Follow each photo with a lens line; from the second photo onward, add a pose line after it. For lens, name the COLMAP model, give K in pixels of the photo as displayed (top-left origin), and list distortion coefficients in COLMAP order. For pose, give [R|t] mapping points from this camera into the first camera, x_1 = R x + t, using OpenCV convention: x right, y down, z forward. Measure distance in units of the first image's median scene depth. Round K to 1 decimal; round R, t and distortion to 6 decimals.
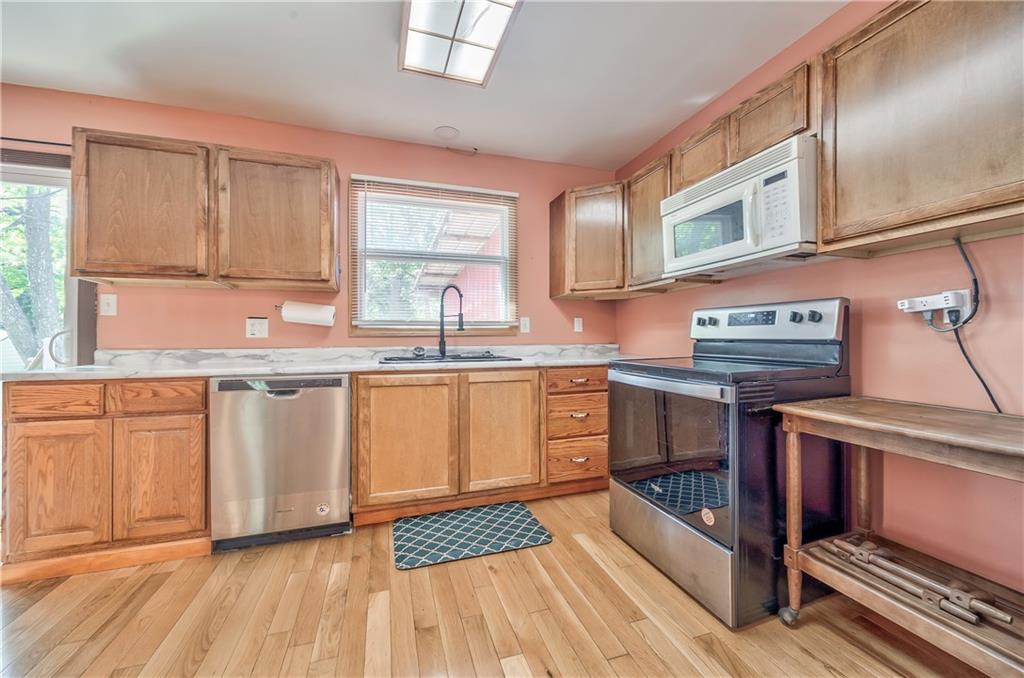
lens RADIAL K [[398.8, 0, 512.0], [0, 398.8, 339.0], [0, 0, 1]] dist [-0.000658, -0.000275]
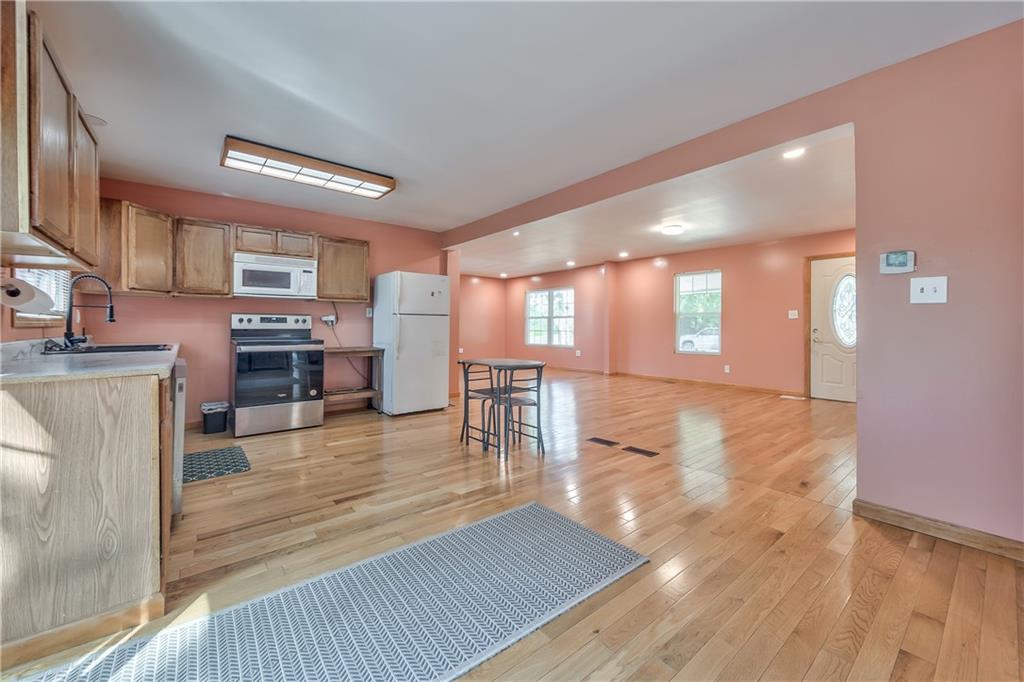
lens RADIAL K [[405.9, 0, 529.2], [0, 405.9, 331.0], [0, 0, 1]] dist [-0.000202, -0.000007]
pose [[-0.381849, -0.007852, 0.924191, -1.846763], [-0.001343, 0.999968, 0.007941, -0.008472], [-0.924224, 0.001791, -0.381847, 0.470410]]
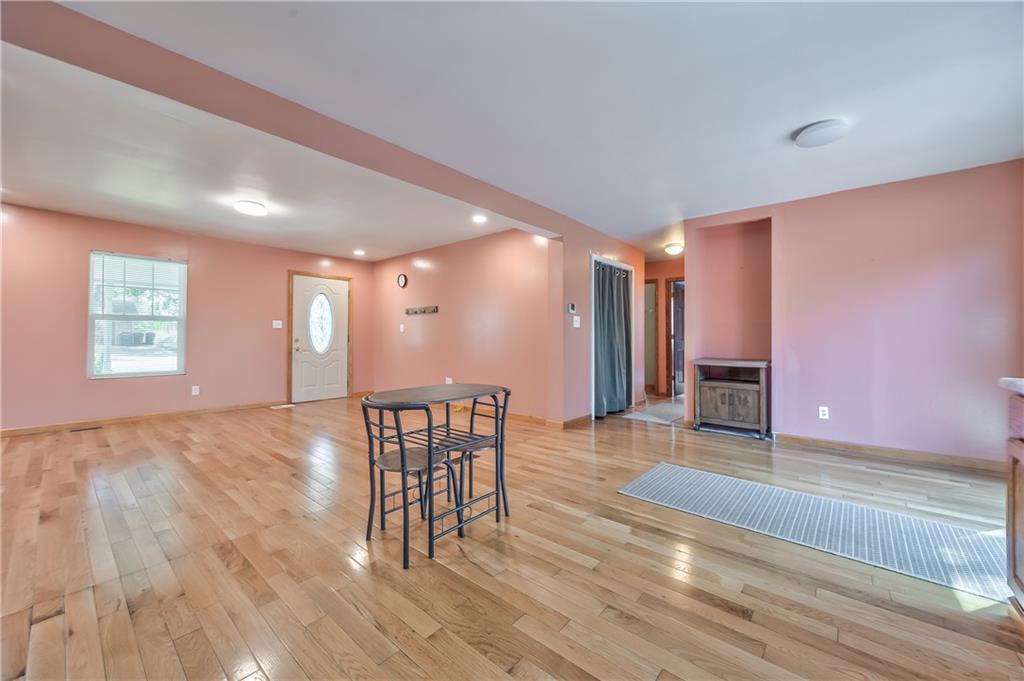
lens RADIAL K [[391.4, 0, 516.8], [0, 391.4, 340.4], [0, 0, 1]] dist [-0.001745, -0.000225]
pose [[-0.849889, 0.003570, -0.526950, 0.098448], [0.000980, 0.999986, 0.005193, -0.004495], [0.526962, 0.003897, -0.849880, 0.900202]]
